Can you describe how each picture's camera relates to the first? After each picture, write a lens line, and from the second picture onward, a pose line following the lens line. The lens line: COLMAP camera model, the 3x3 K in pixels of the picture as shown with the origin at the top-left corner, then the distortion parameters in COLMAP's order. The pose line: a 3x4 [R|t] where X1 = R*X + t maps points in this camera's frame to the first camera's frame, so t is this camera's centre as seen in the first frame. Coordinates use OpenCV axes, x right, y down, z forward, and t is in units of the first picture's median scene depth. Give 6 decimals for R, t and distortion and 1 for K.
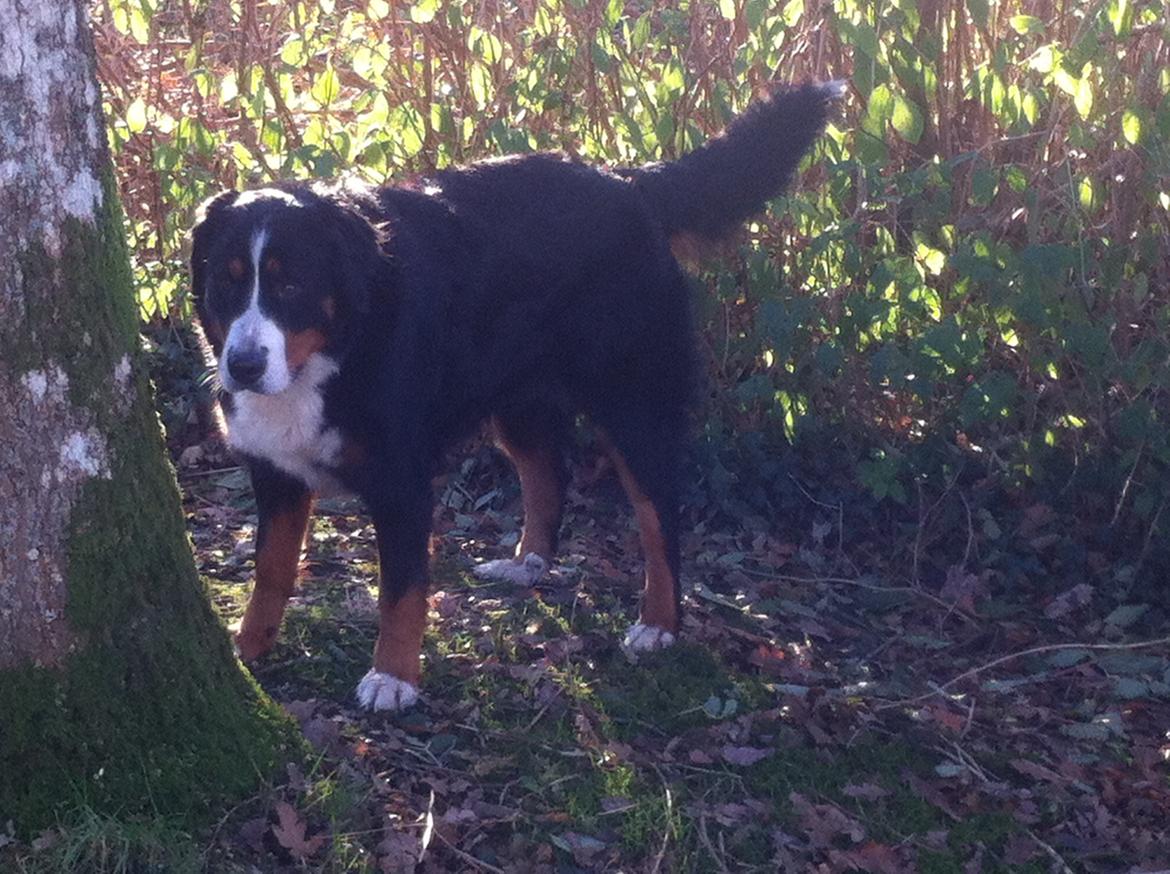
lens RADIAL K [[2768.7, 0, 620.2], [0, 2768.7, 494.8], [0, 0, 1]] dist [0.057309, 0.000000]
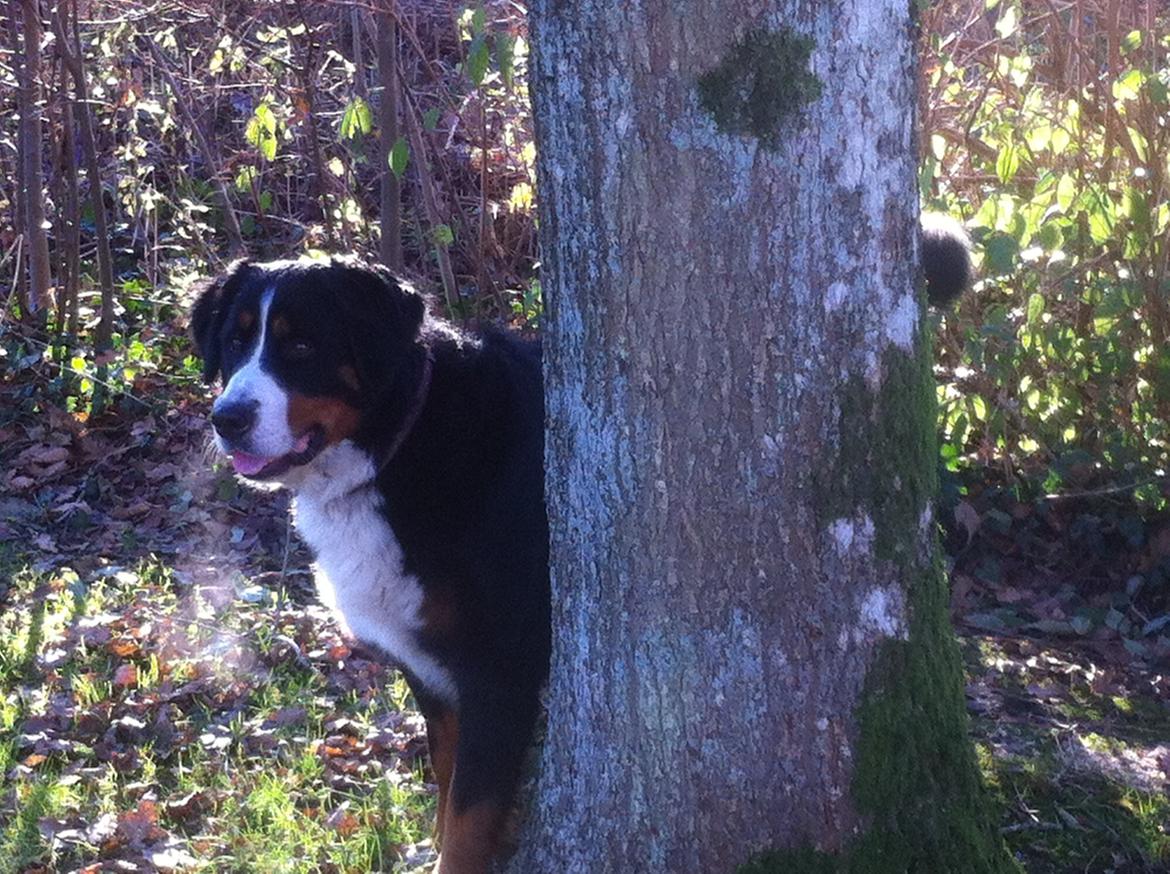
lens RADIAL K [[2768.7, 0, 563.3], [0, 2768.7, 454.6], [0, 0, 1]] dist [0.057309, 0.000000]
pose [[0.986550, 0.050775, -0.155372, -0.153447], [-0.053916, 0.998416, -0.016071, -0.043298], [0.154310, 0.024232, 0.987725, 0.112012]]
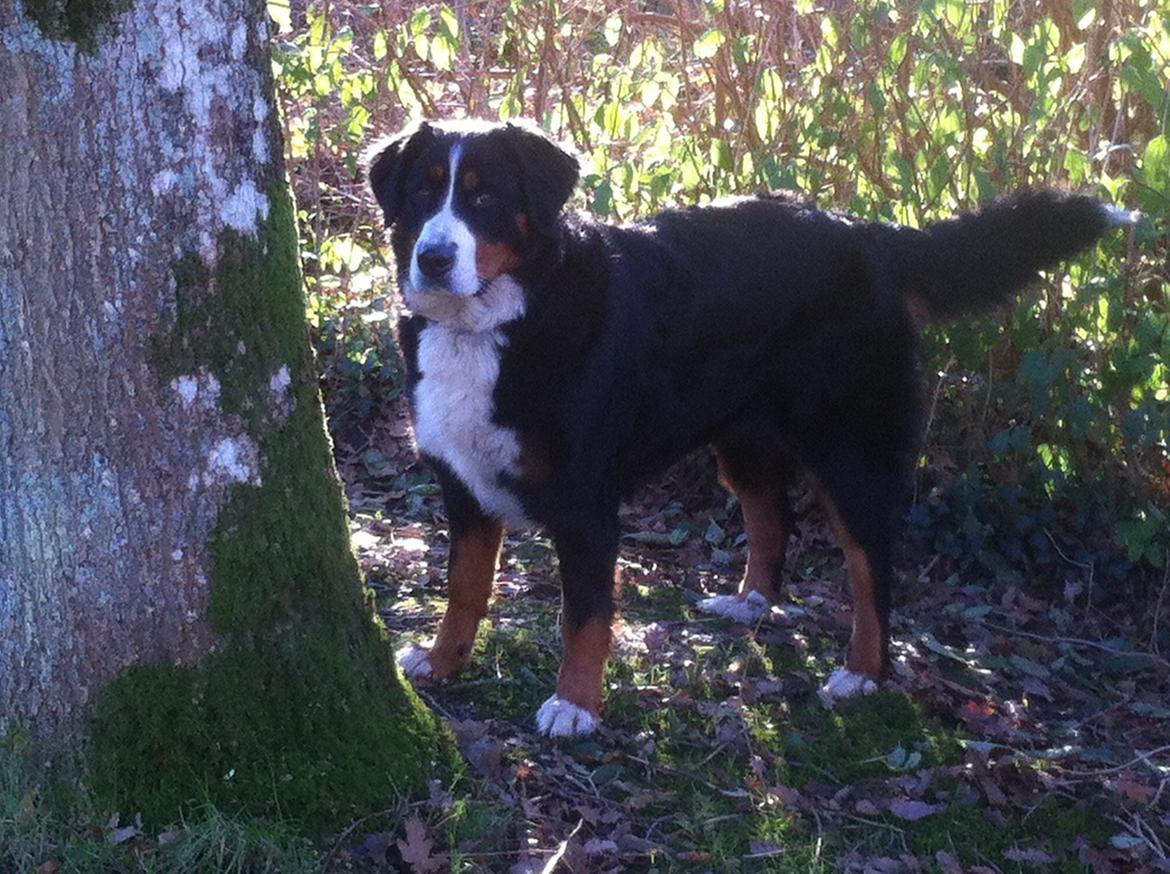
lens RADIAL K [[2768.7, 0, 644.3], [0, 2768.7, 482.3], [0, 0, 1]] dist [0.057309, 0.000000]
pose [[0.984329, 0.059557, -0.165983, 0.120844], [-0.062896, 0.997908, -0.014933, -0.000879], [0.164746, 0.025139, 0.986016, 0.017690]]
